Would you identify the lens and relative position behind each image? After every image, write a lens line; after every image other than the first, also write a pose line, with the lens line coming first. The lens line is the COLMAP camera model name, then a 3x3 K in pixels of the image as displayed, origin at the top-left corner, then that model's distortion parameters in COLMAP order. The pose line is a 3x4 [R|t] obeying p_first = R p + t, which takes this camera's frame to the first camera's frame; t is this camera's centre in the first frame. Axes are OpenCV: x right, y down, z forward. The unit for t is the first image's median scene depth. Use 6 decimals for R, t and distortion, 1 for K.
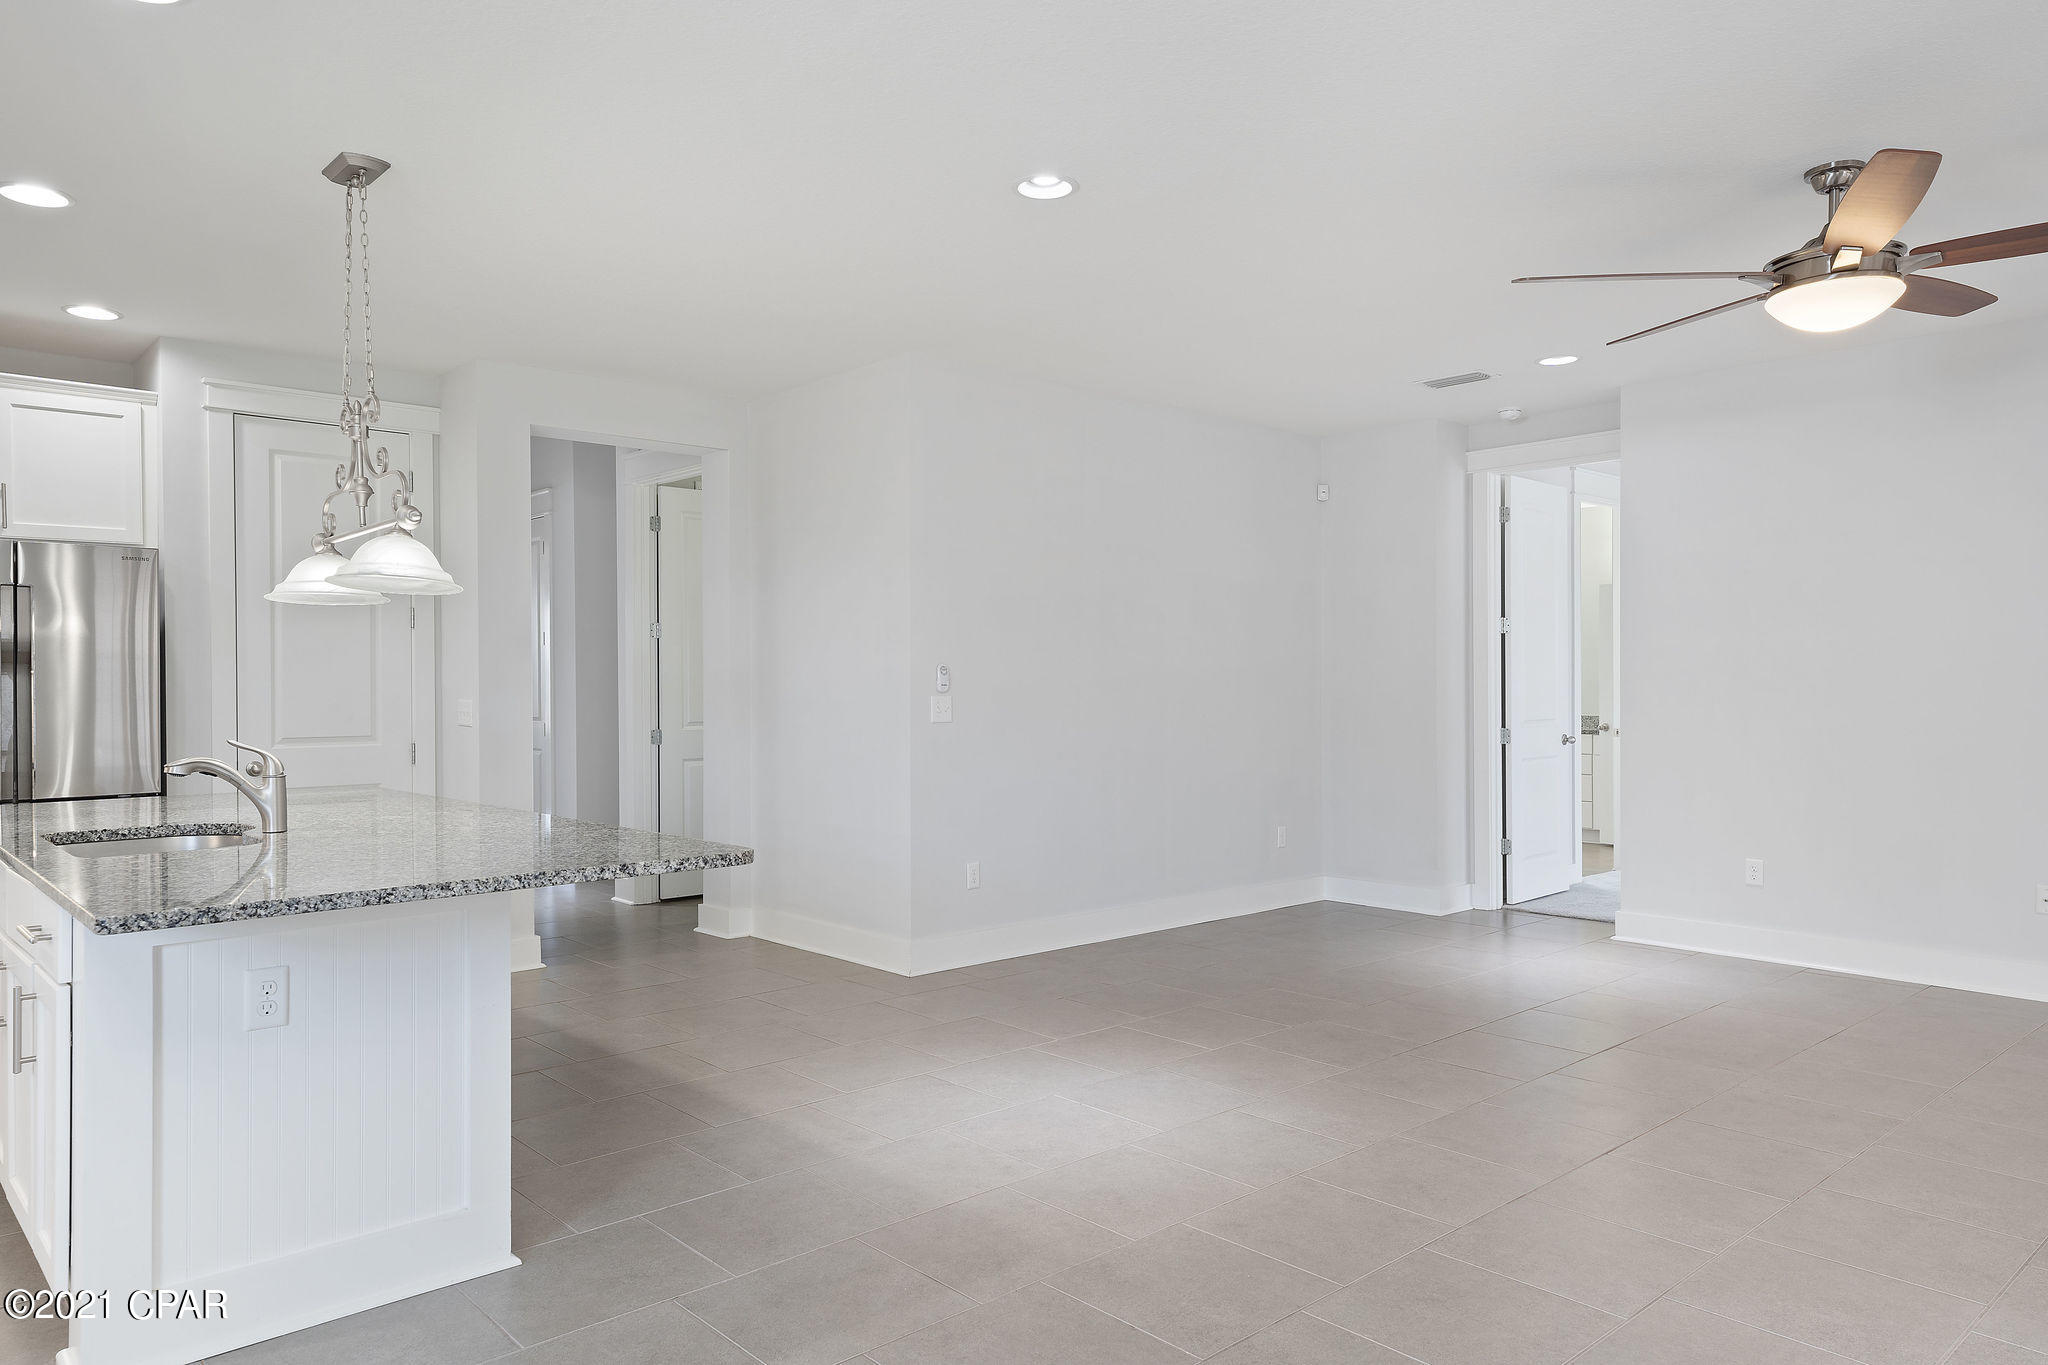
lens RADIAL K [[1357.6, 0, 1026.6], [0, 1357.6, 675.3], [0, 0, 1]] dist [0.039188, -0.001903]
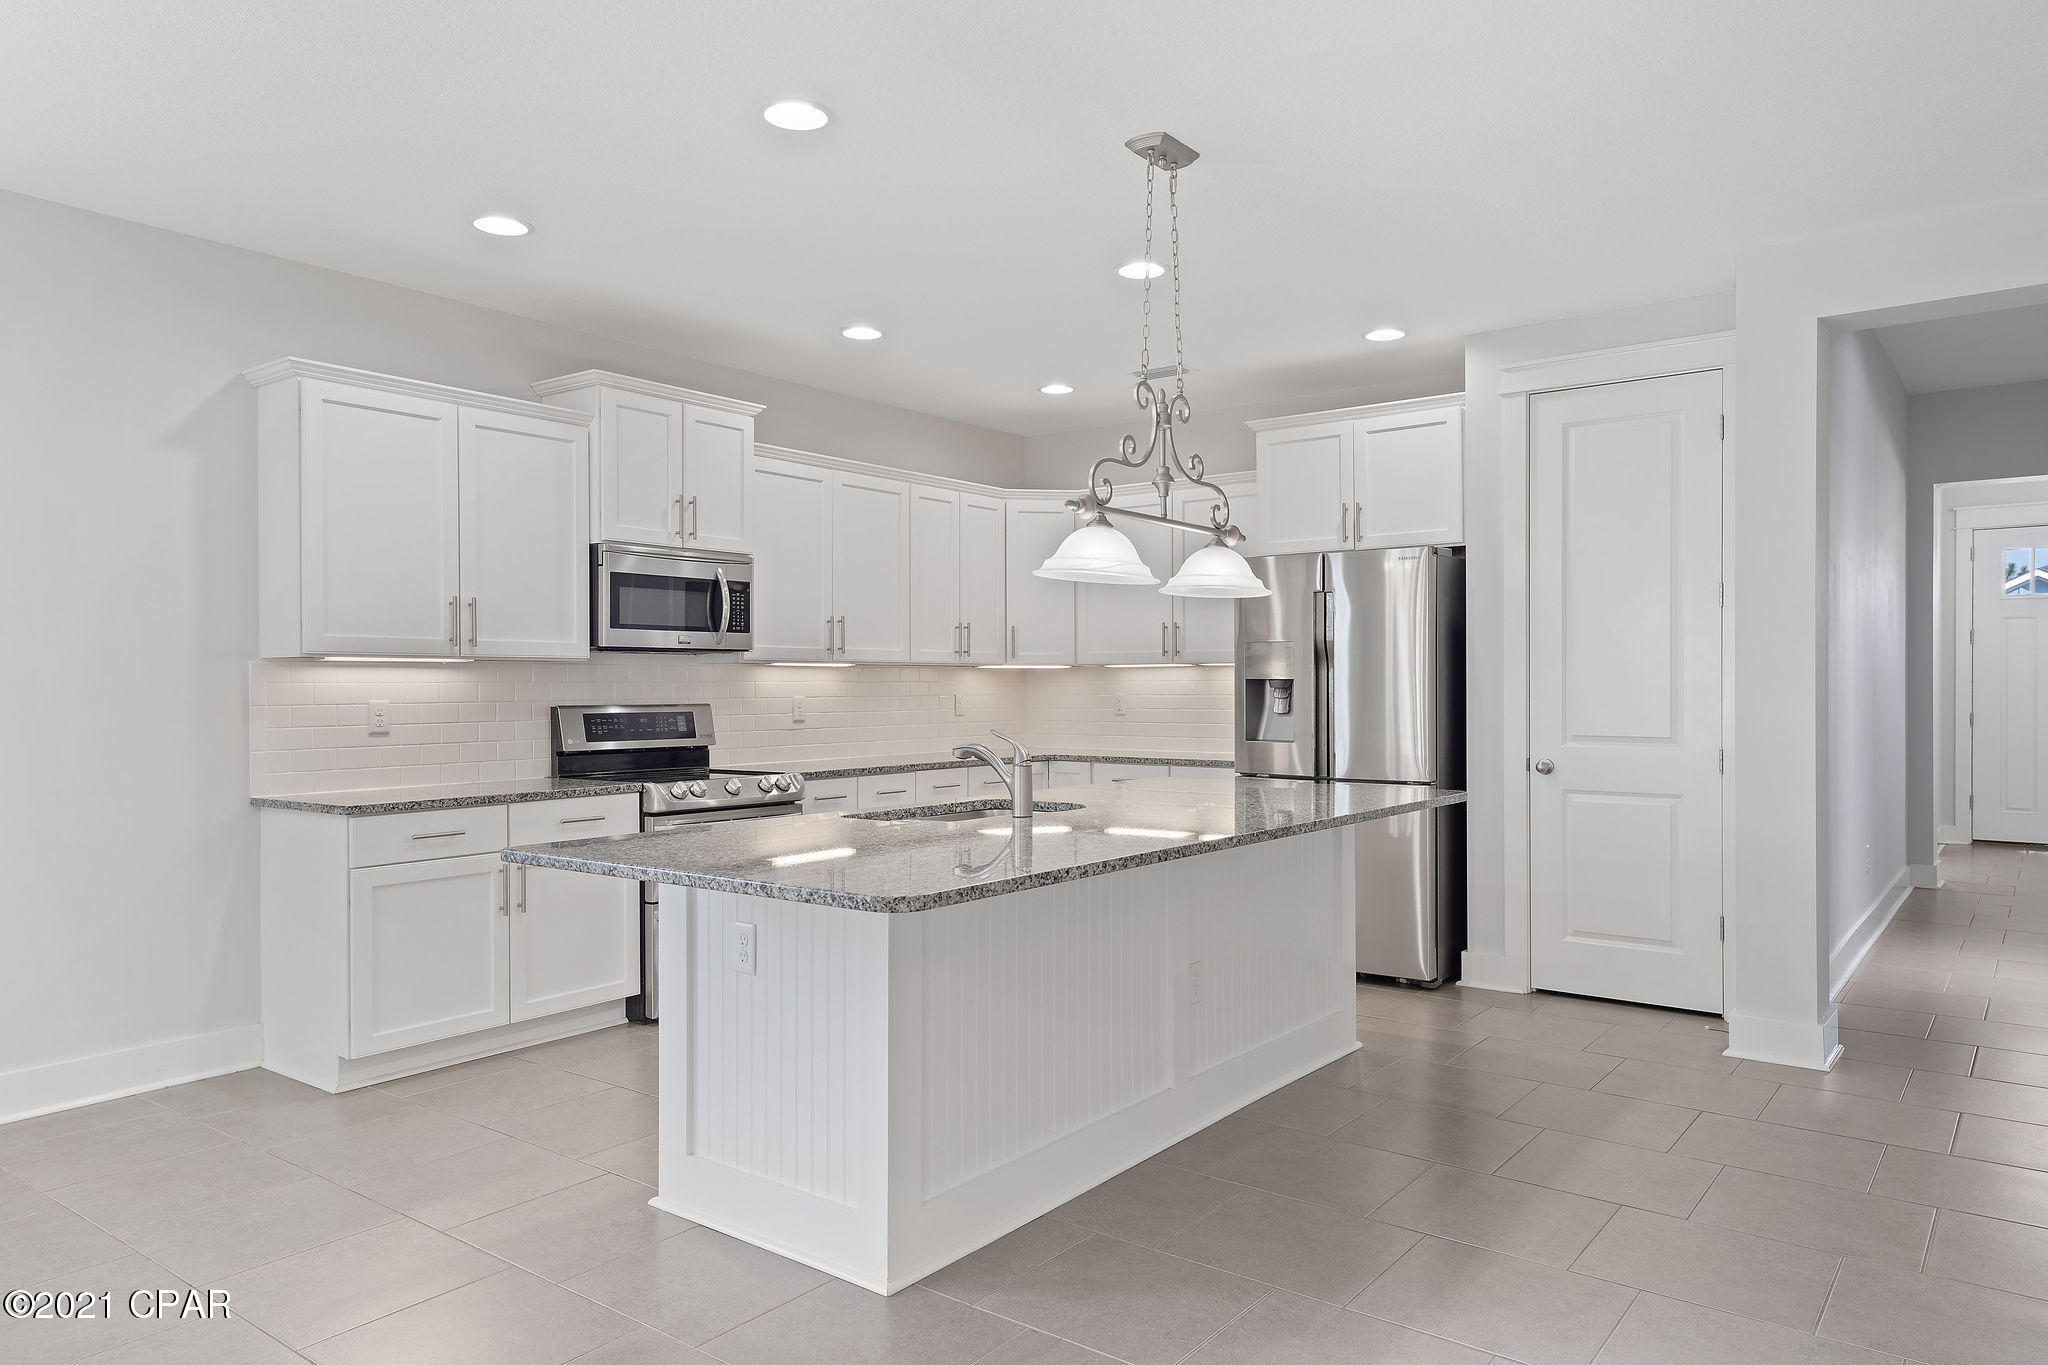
lens RADIAL K [[1357.6, 0, 1026.6], [0, 1357.6, 675.3], [0, 0, 1]] dist [0.039188, -0.001903]
pose [[0.184584, -0.001334, -0.982816, 0.310977], [0.009280, 0.999957, 0.000386, 0.001787], [0.982773, -0.009192, 0.184588, 0.505108]]
